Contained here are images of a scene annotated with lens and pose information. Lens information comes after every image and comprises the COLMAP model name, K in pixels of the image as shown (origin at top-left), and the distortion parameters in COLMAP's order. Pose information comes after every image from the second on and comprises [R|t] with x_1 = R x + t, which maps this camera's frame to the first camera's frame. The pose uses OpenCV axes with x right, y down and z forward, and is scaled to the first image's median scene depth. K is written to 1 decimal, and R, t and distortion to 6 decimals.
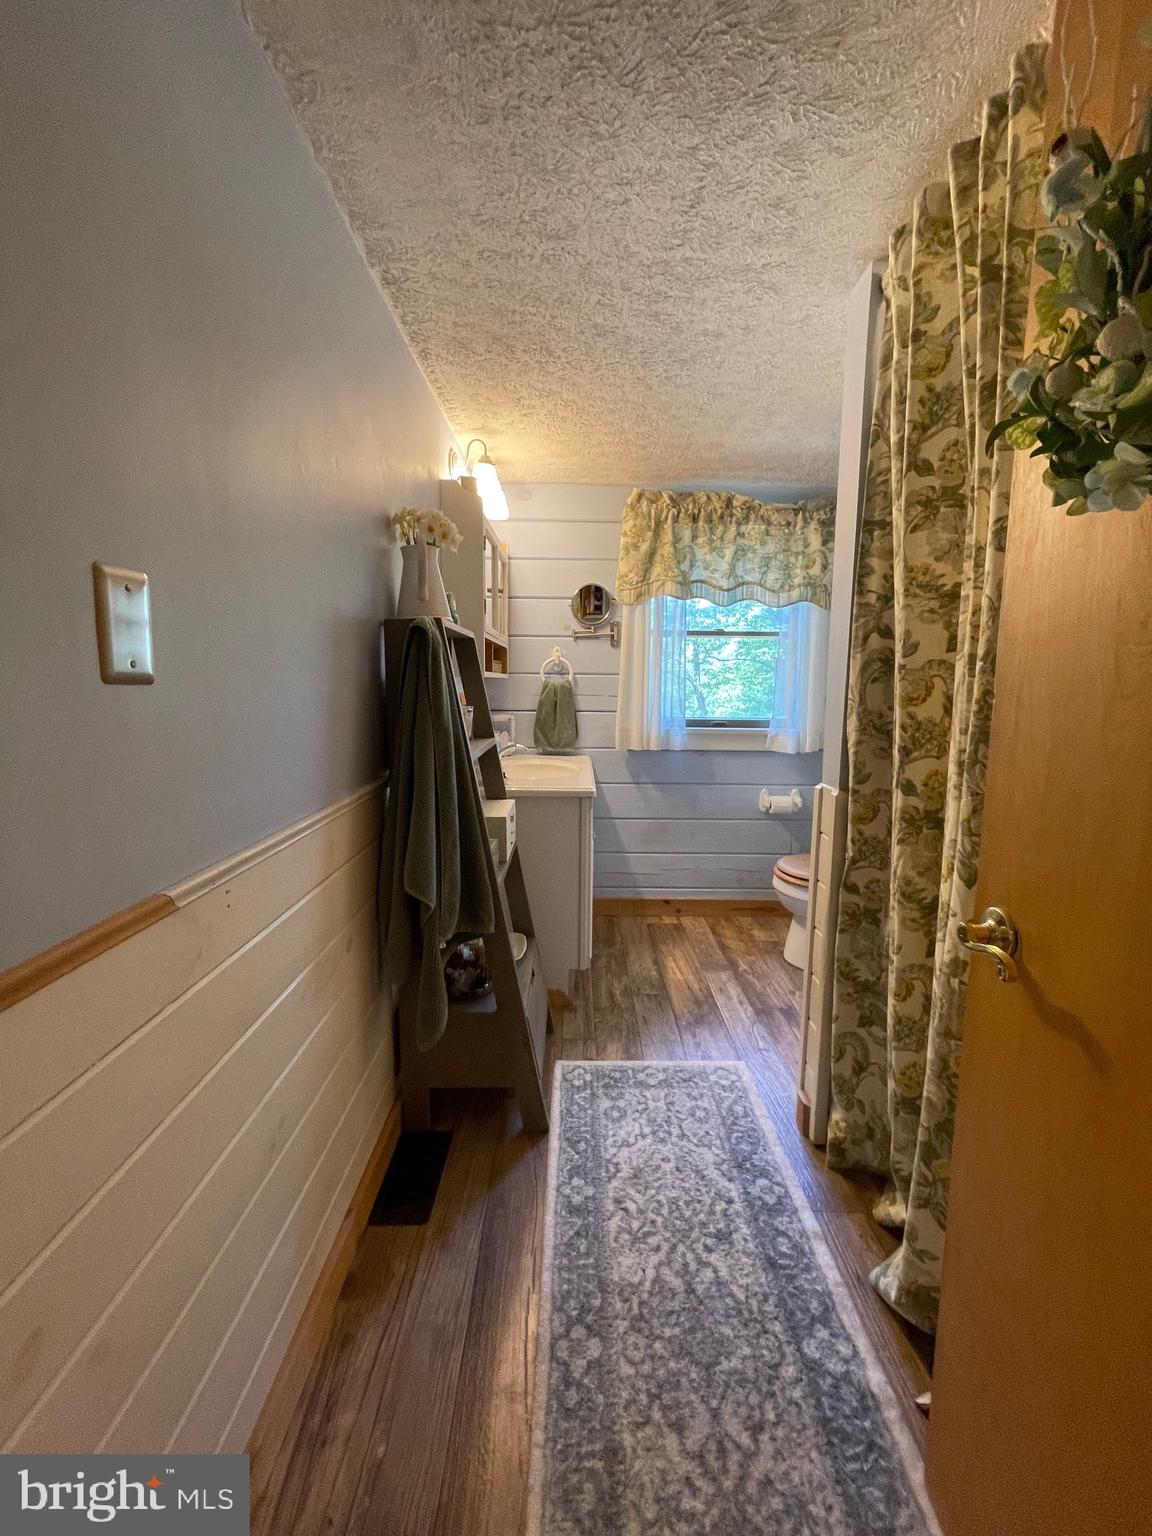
lens RADIAL K [[622.3, 0, 576.0], [0, 622.3, 768.0], [0, 0, 1]] dist [-0.002963, 0.000252]
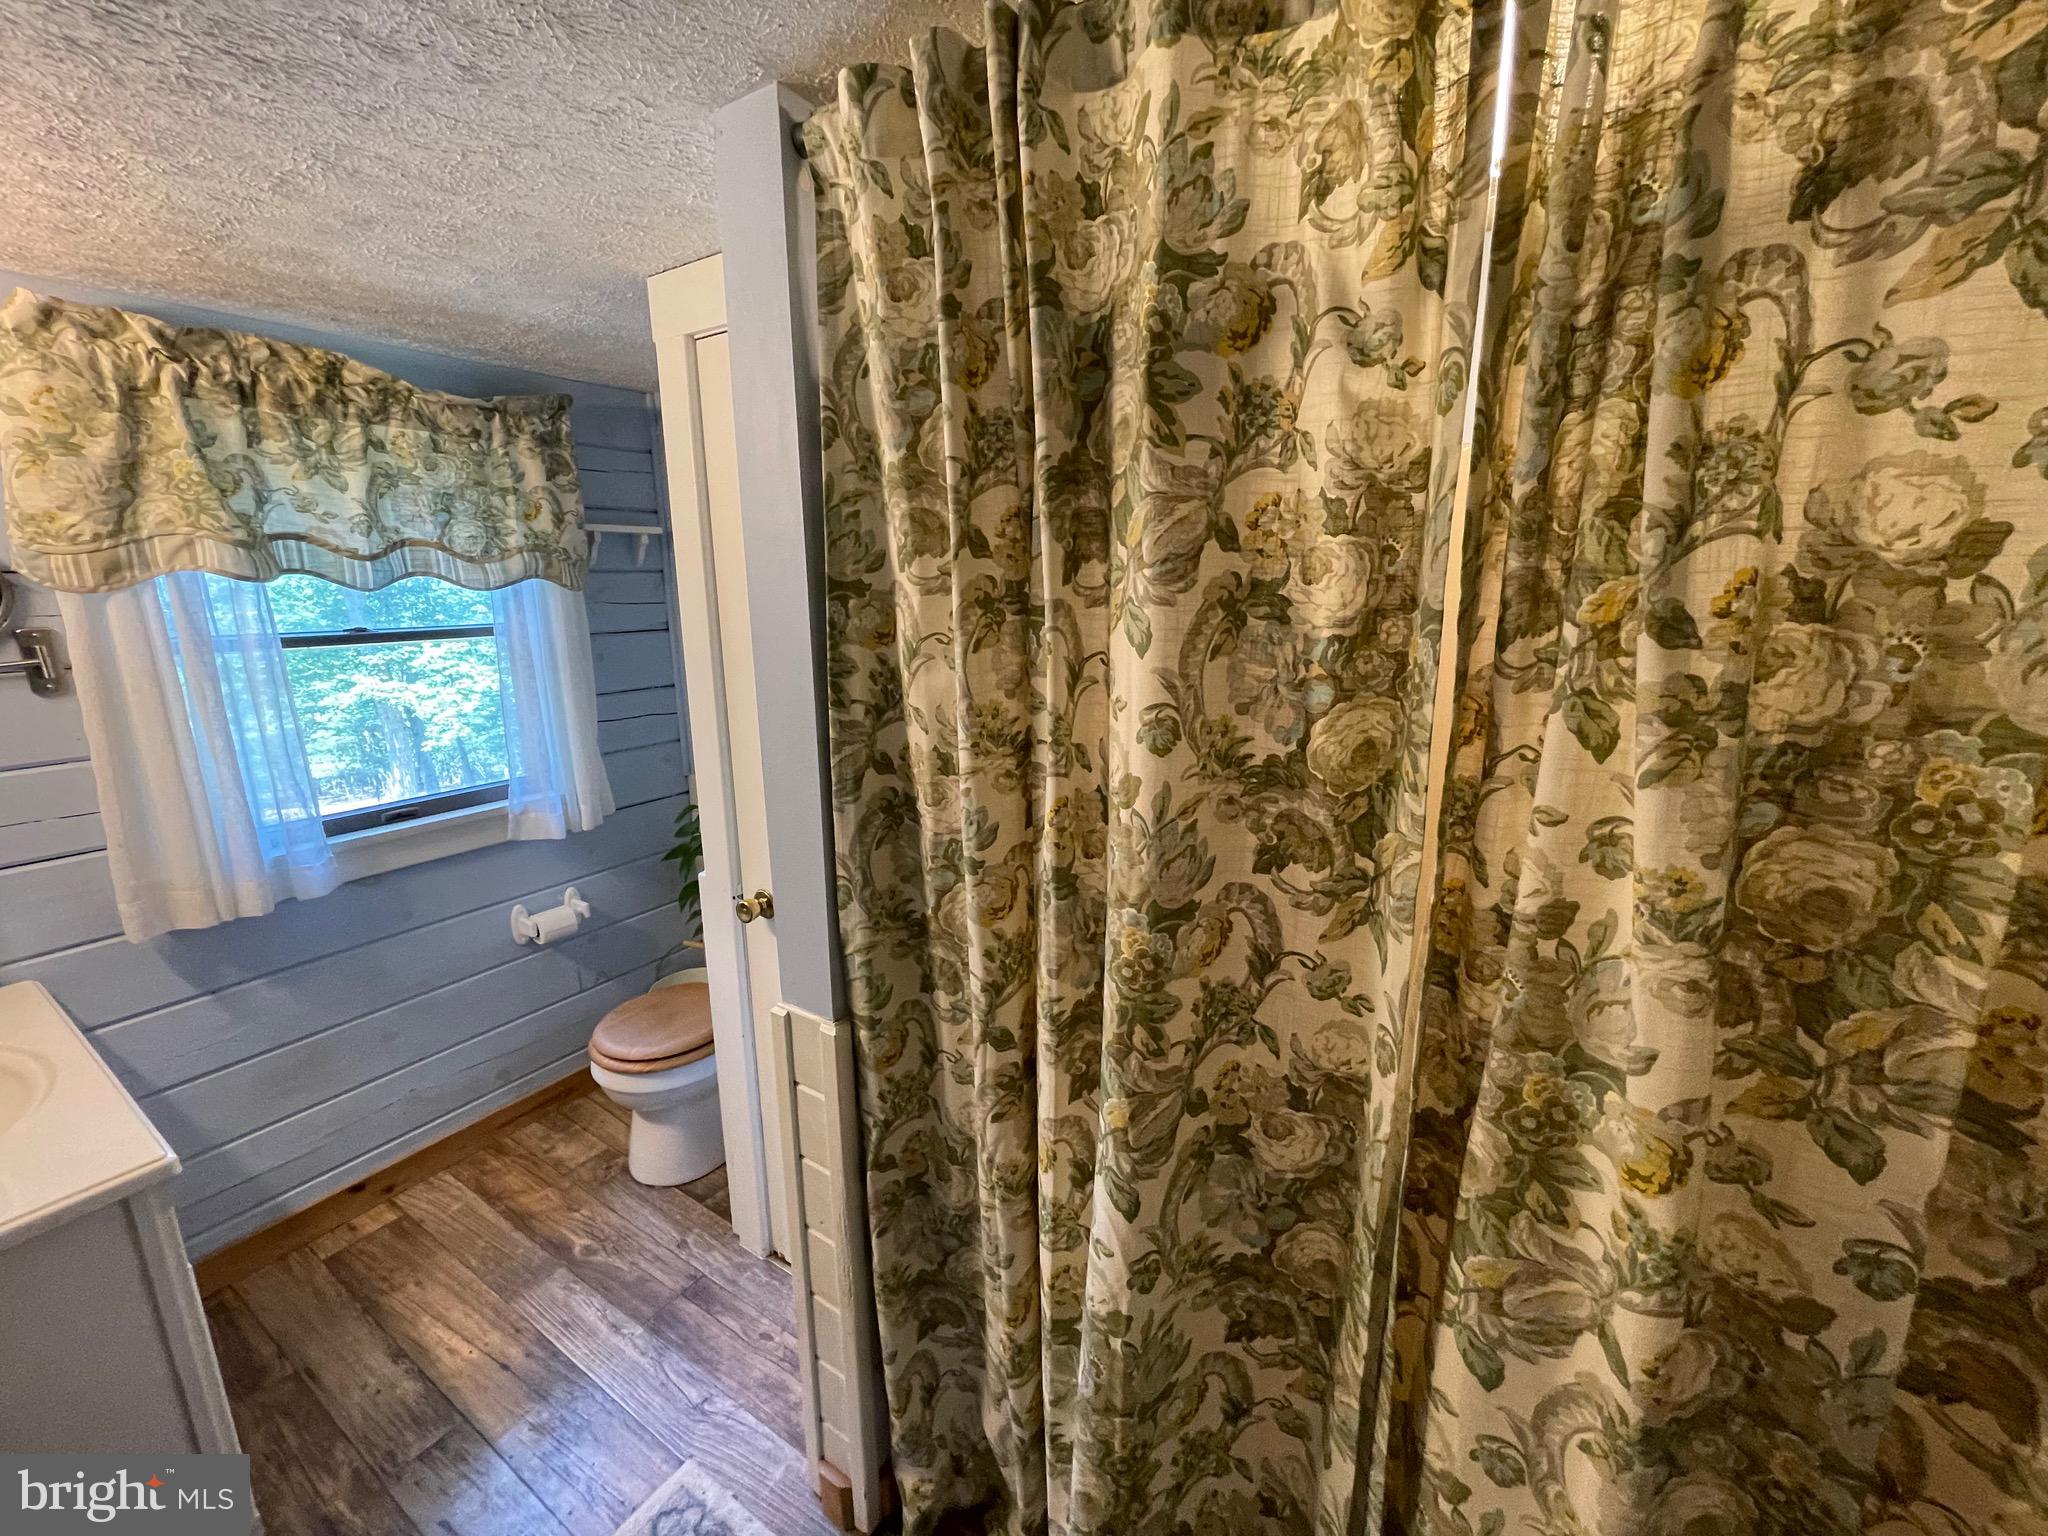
lens RADIAL K [[834.0, 0, 1024.0], [0, 834.0, 768.0], [0, 0, 1]] dist [0.000296, 0.000455]
pose [[0.548293, -0.196910, 0.812774, -0.039868], [0.129595, 0.980150, 0.150037, -0.157570], [-0.826184, 0.023068, 0.562928, 0.213578]]
